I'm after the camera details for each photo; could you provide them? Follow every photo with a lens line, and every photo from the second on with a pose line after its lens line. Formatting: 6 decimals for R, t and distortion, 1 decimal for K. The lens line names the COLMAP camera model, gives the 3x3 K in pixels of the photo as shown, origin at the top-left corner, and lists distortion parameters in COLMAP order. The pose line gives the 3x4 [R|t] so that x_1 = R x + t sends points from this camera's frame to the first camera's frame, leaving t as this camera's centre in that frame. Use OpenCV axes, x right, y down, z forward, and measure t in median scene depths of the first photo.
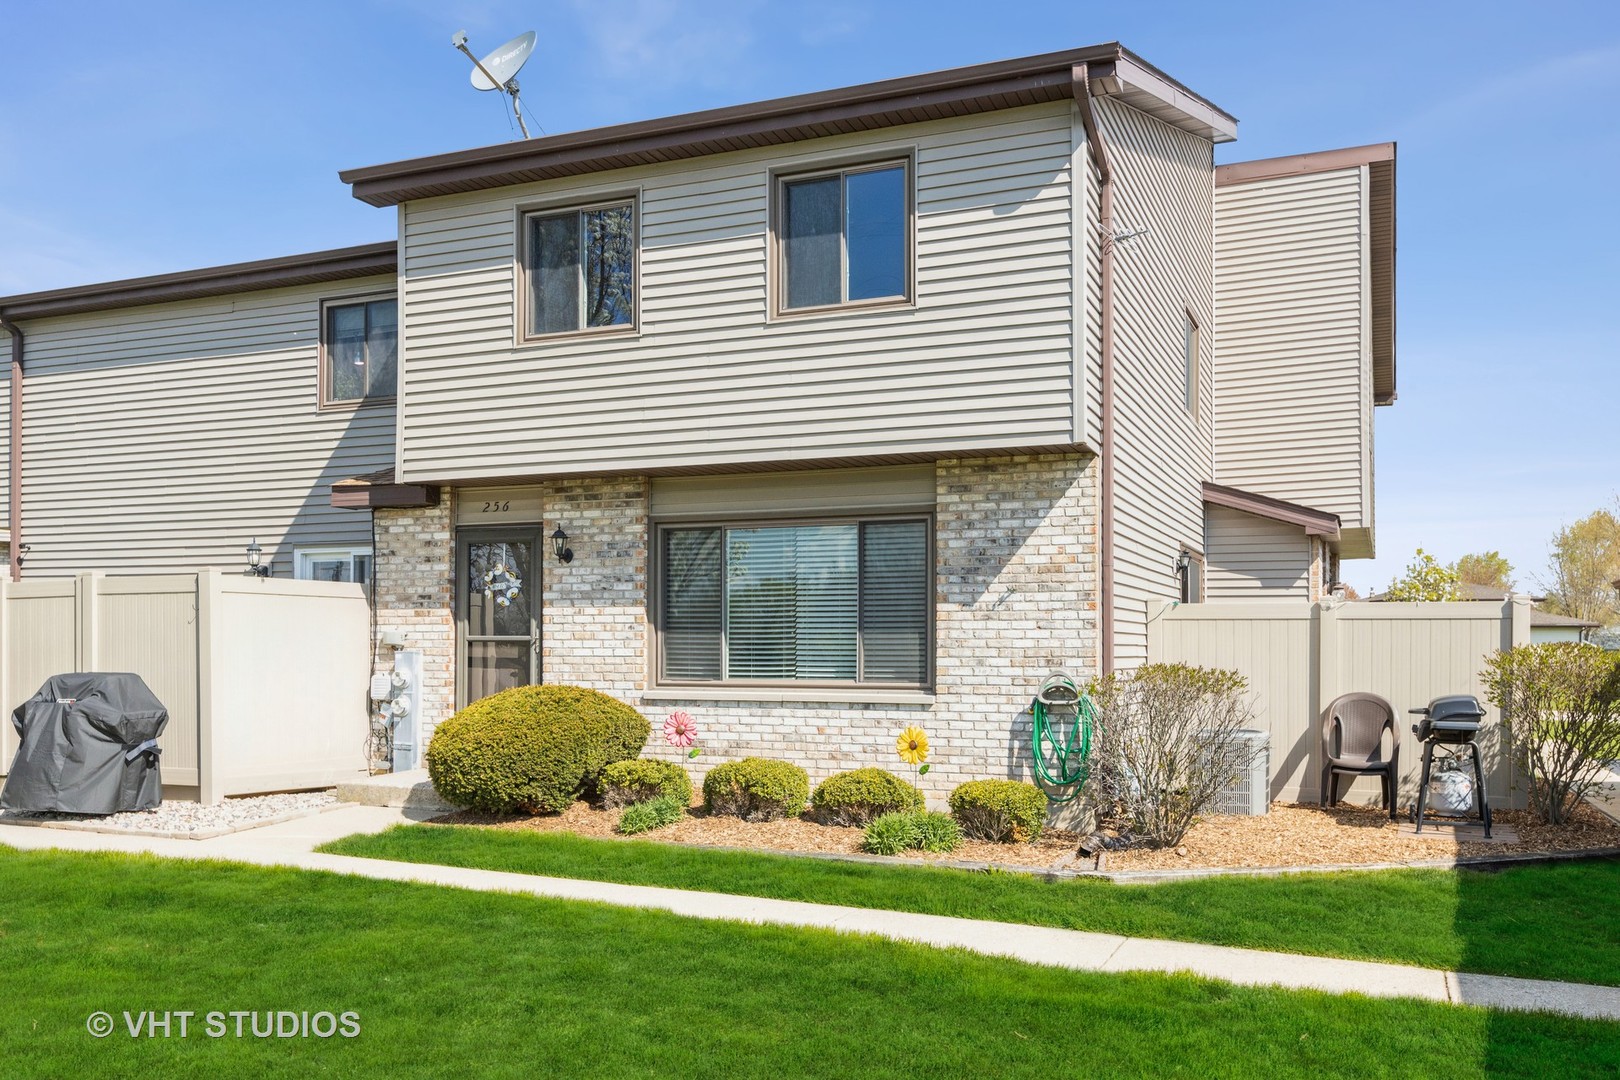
lens RADIAL K [[1354.8, 0, 810.4], [0, 1354.8, 659.2], [0, 0, 1]] dist [-0.000244, -0.000232]
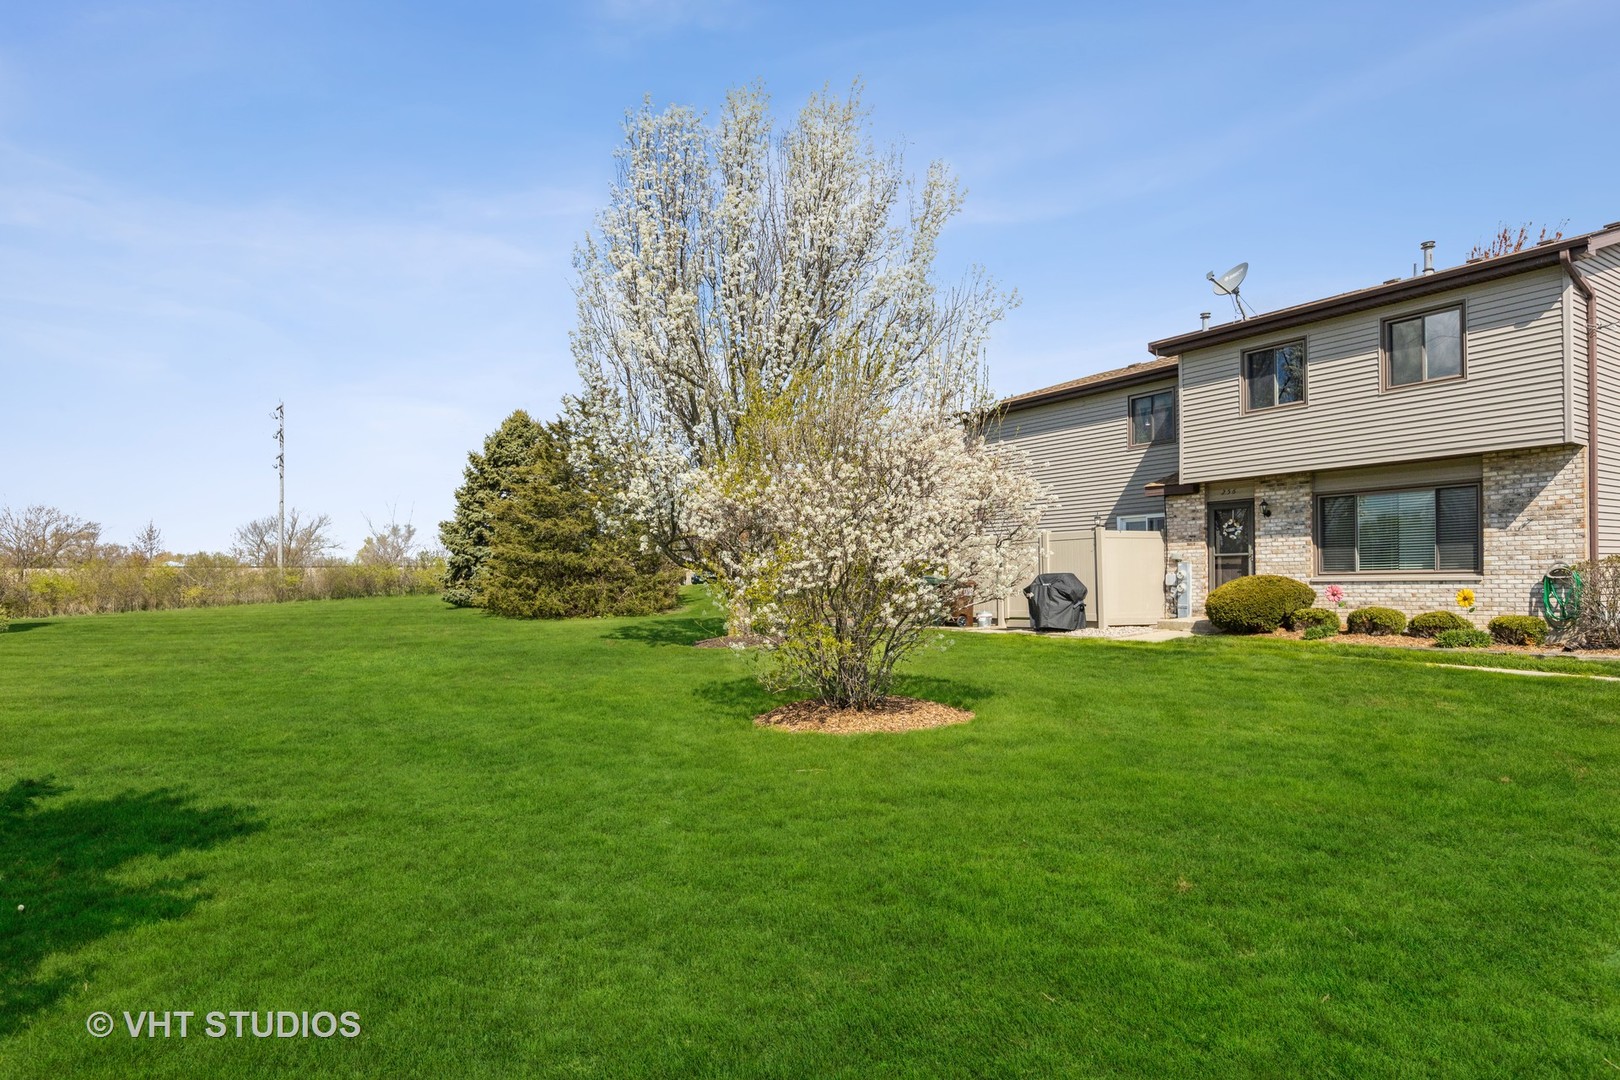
lens RADIAL K [[934.2, 0, 808.2], [0, 934.2, 589.3], [0, 0, 1]] dist [0.000082, -0.001676]
pose [[0.834653, -0.010212, -0.550682, 0.021075], [0.013920, 0.999900, 0.002556, 0.028649], [0.550601, -0.009799, 0.834711, -0.641818]]
